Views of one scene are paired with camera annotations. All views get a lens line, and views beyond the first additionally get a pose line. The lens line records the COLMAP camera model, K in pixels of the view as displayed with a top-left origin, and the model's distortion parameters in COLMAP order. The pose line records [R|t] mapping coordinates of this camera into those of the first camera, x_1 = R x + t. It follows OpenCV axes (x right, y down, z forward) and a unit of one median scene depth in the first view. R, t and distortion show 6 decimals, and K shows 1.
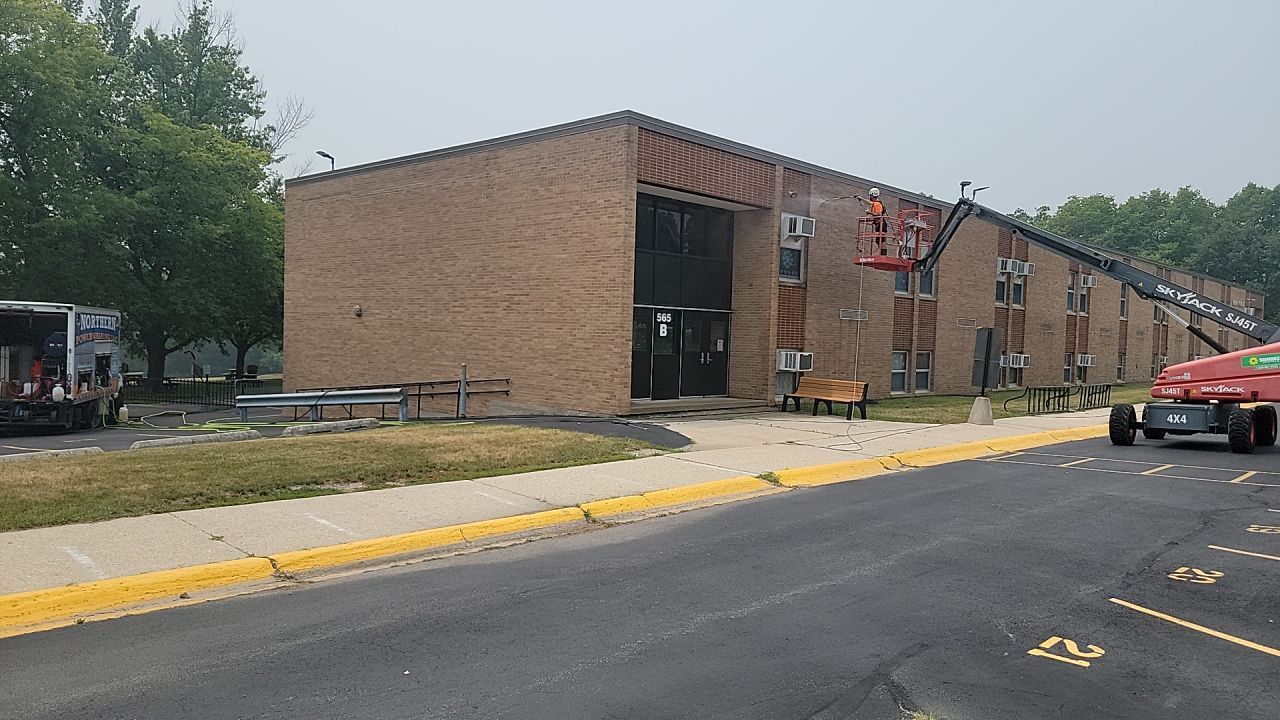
lens RADIAL K [[890.1, 0, 640.3], [0, 890.1, 366.9], [0, 0, 1]] dist [0.066597, -0.055597]
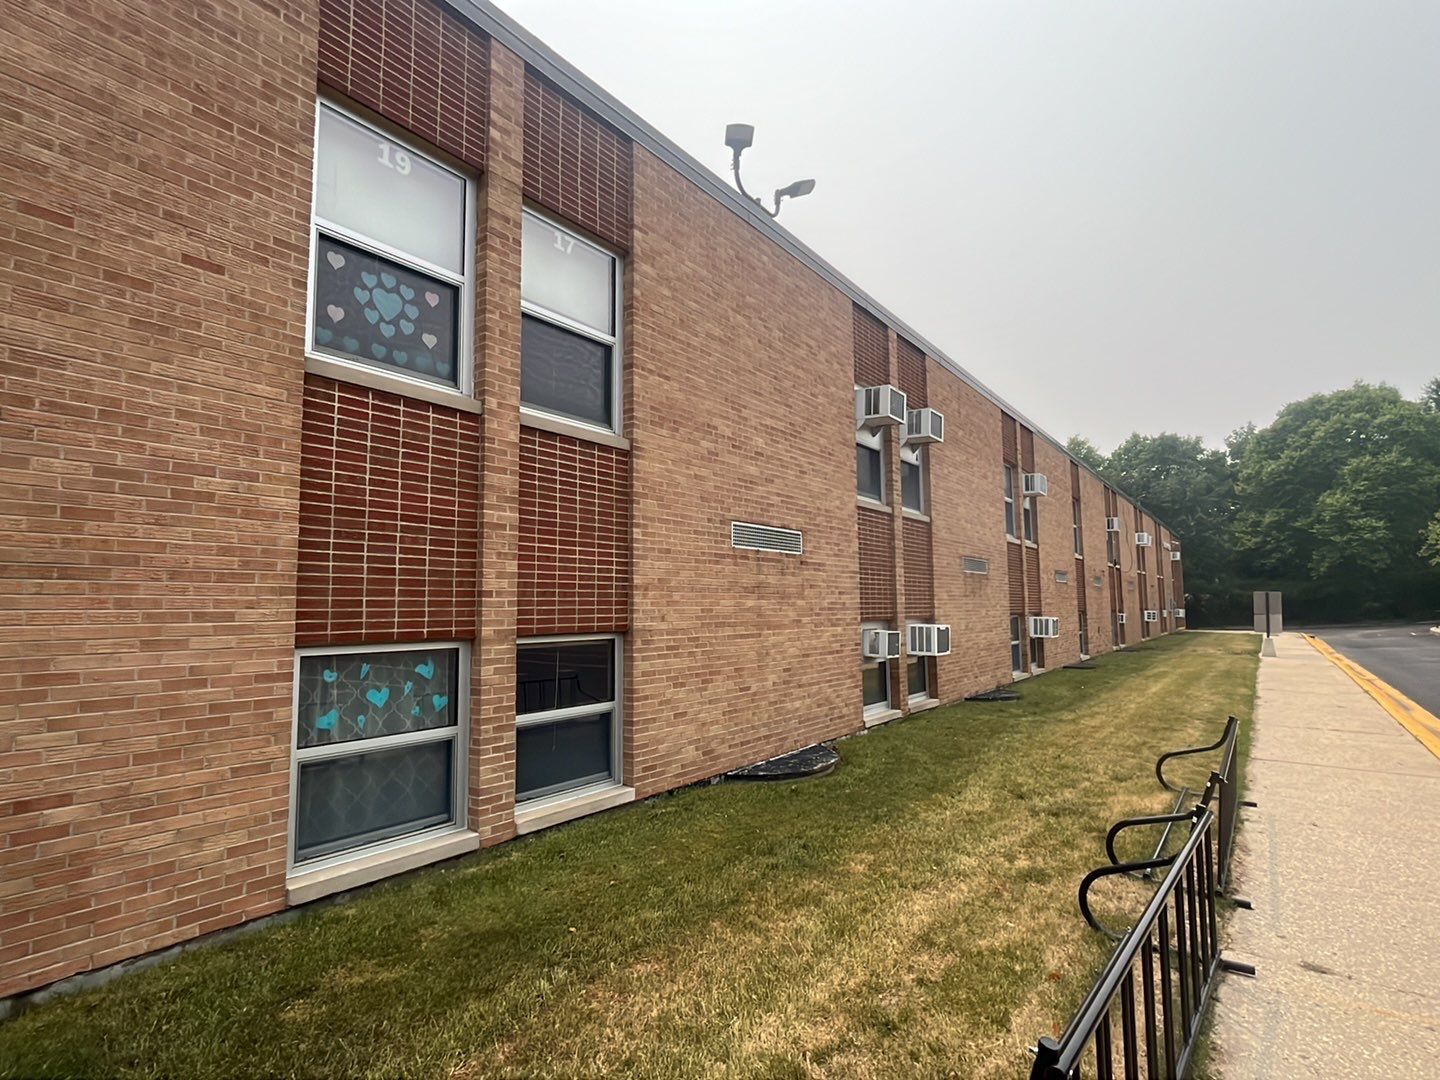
lens RADIAL K [[744.5, 0, 713.0], [0, 744.5, 545.7], [0, 0, 1]] dist [-0.002944, -0.000960]
pose [[0.991919, -0.028806, 0.123555, 0.420765], [0.043473, 0.992096, -0.117710, -0.020806], [-0.119188, 0.122130, 0.985332, 0.996112]]
